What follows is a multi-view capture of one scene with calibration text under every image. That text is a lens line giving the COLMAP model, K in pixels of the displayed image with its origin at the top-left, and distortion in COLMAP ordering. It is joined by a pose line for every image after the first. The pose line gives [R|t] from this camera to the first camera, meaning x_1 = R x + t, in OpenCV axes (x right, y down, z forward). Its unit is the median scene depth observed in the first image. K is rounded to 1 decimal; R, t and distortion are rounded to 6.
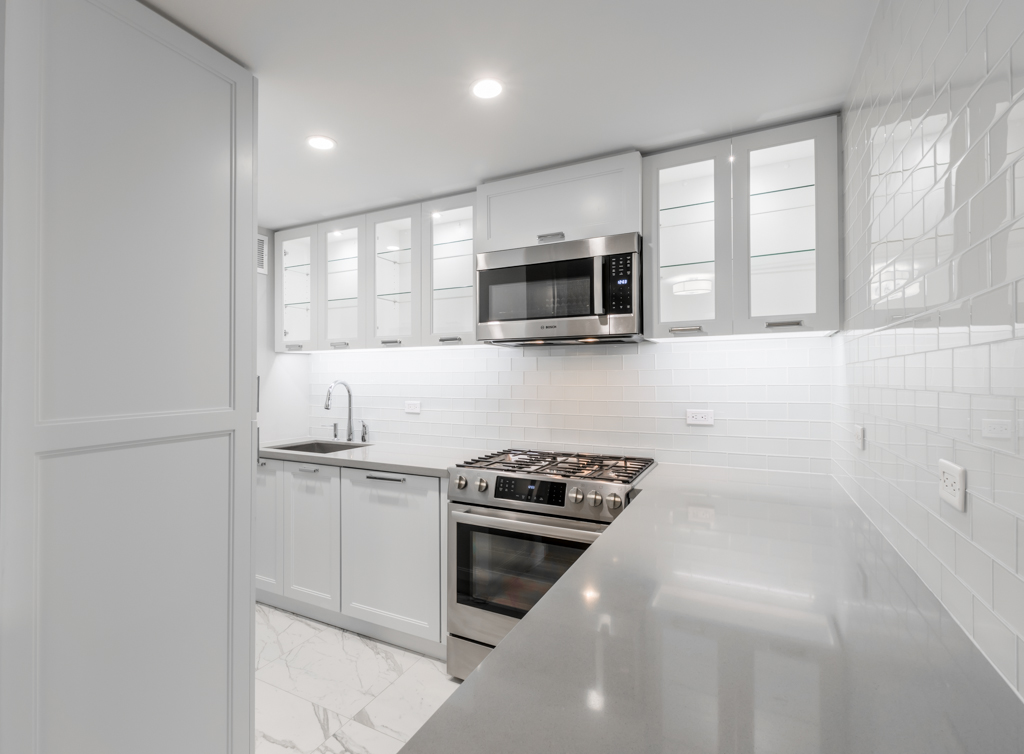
lens RADIAL K [[491.6, 0, 469.7], [0, 491.6, 377.7], [0, 0, 1]] dist [-0.004880, 0.000058]
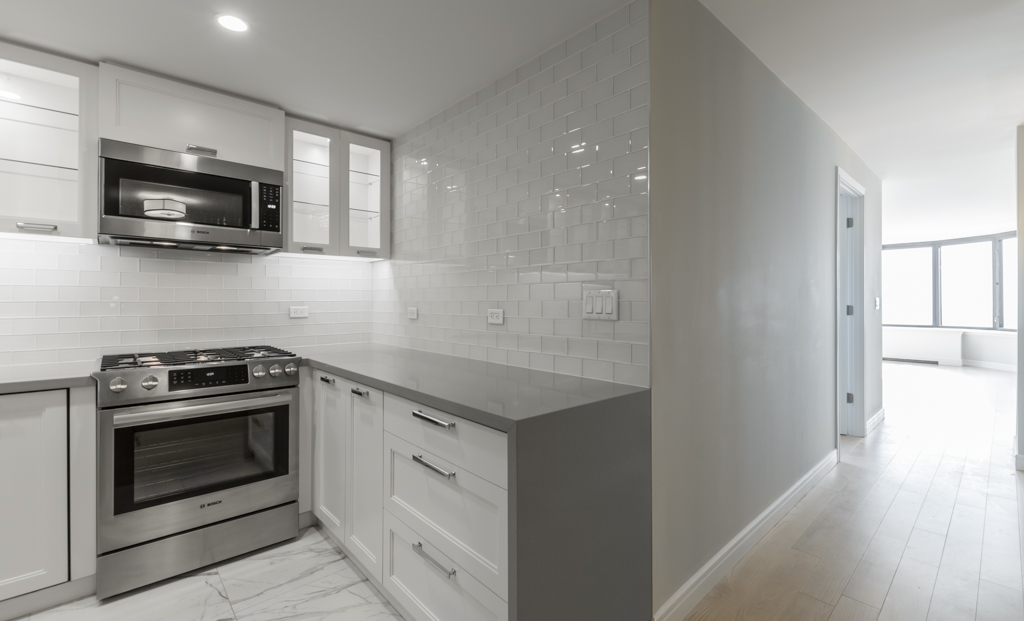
lens RADIAL K [[441.6, 0, 506.6], [0, 441.6, 306.0], [0, 0, 1]] dist [-0.000867, -0.000094]
pose [[0.327496, -0.008364, 0.944816, -0.476673], [-0.007728, 0.999904, 0.011530, 0.039650], [-0.944821, -0.011078, 0.327399, 0.025405]]
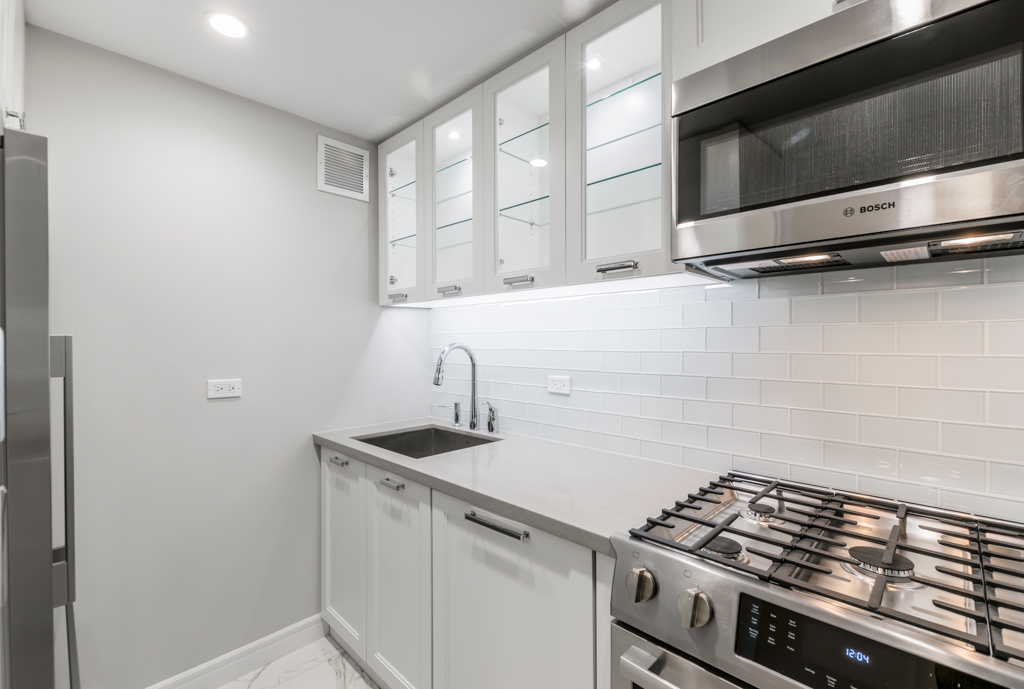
lens RADIAL K [[440.7, 0, 522.4], [0, 440.7, 341.9], [0, 0, 1]] dist [-0.002624, -0.000293]
pose [[0.966299, -0.003182, -0.257401, -0.016255], [0.004520, 0.999979, 0.004606, 0.001337], [0.257381, -0.005614, 0.966294, 0.509632]]
